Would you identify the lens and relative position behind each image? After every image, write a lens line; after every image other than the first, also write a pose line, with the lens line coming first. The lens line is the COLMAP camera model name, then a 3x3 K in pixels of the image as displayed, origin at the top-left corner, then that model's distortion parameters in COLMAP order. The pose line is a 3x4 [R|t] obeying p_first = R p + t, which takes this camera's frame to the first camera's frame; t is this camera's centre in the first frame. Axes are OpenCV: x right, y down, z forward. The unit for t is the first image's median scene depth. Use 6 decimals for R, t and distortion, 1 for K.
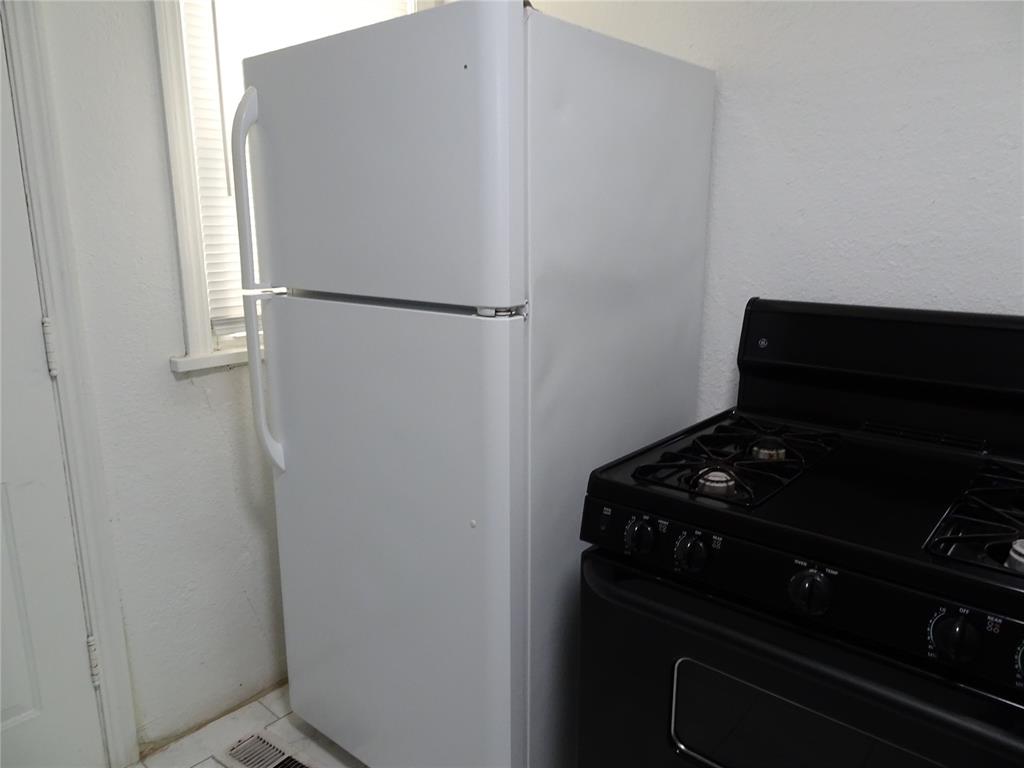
lens RADIAL K [[715.6, 0, 512.0], [0, 715.6, 384.0], [0, 0, 1]] dist [0.004813, 0.002748]
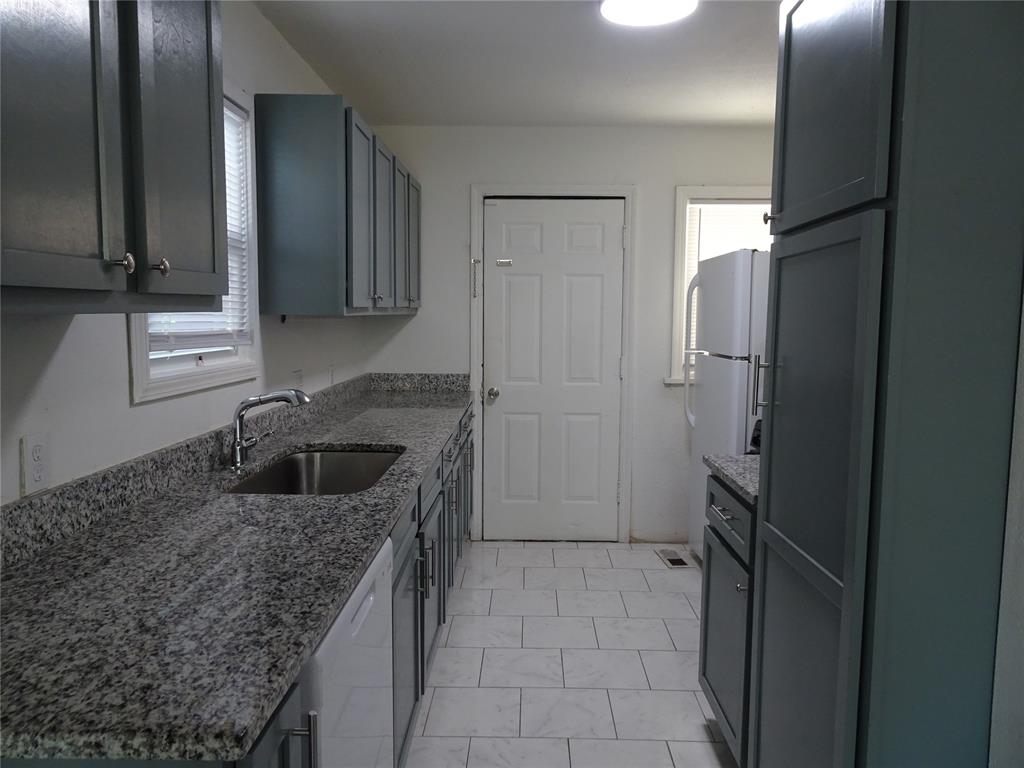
lens RADIAL K [[723.4, 0, 512.0], [0, 723.4, 384.0], [0, 0, 1]] dist [0.005189, 0.001934]
pose [[0.640694, 0.076721, -0.763954, 1.144080], [-0.172769, 0.983884, -0.046085, 0.199714], [0.748106, 0.161514, 0.643623, -1.031028]]
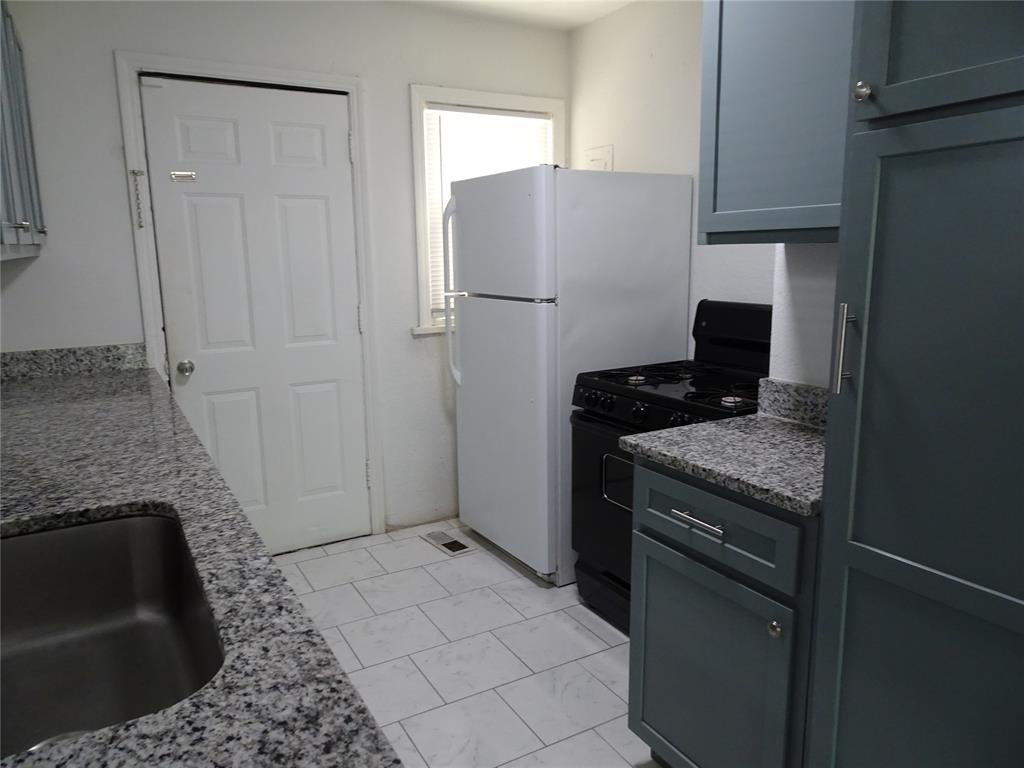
lens RADIAL K [[723.4, 0, 512.0], [0, 723.4, 384.0], [0, 0, 1]] dist [0.005189, 0.001934]
pose [[0.946348, 0.046679, -0.319760, 0.464162], [-0.056558, 0.998164, -0.021674, 0.157333], [0.318162, 0.038596, 0.947251, -0.856504]]
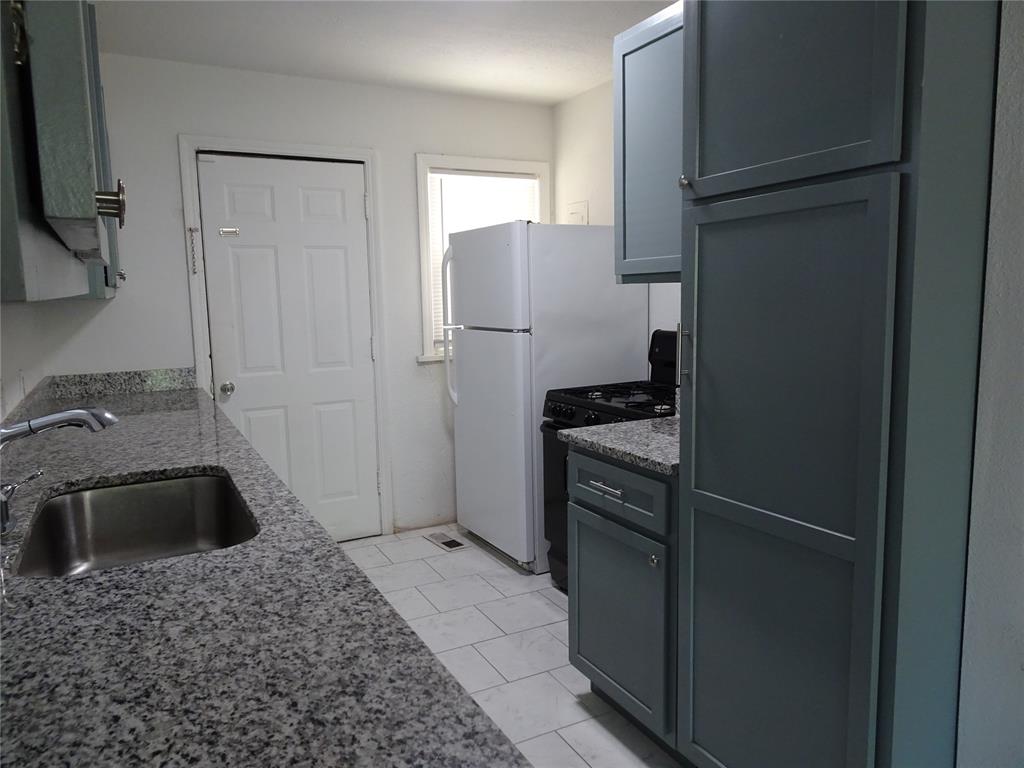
lens RADIAL K [[723.4, 0, 512.0], [0, 723.4, 384.0], [0, 0, 1]] dist [0.005189, 0.001934]
pose [[0.933265, 0.026912, -0.358179, 0.698224], [-0.057533, 0.995514, -0.075107, 0.226616], [0.354551, 0.090702, 0.930627, -1.136698]]
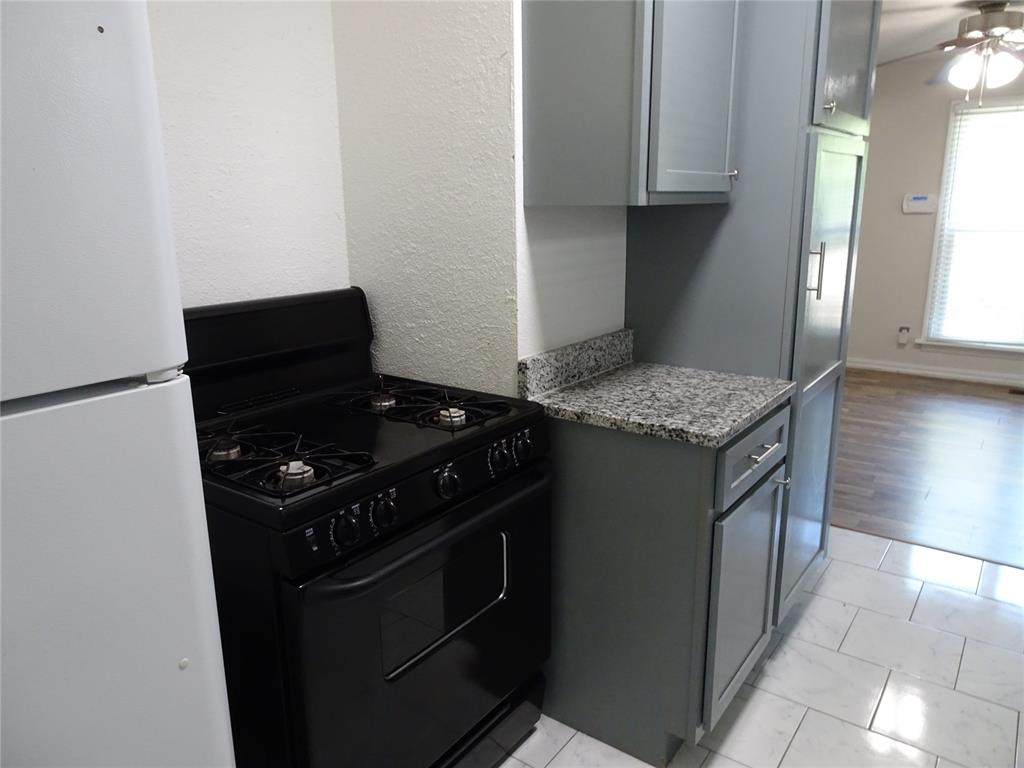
lens RADIAL K [[723.4, 0, 512.0], [0, 723.4, 384.0], [0, 0, 1]] dist [0.005189, 0.001934]
pose [[-0.080842, -0.237843, 0.967934, -0.586124], [0.227514, 0.941071, 0.250244, -0.146952], [-0.970413, 0.240448, -0.021966, 0.501095]]
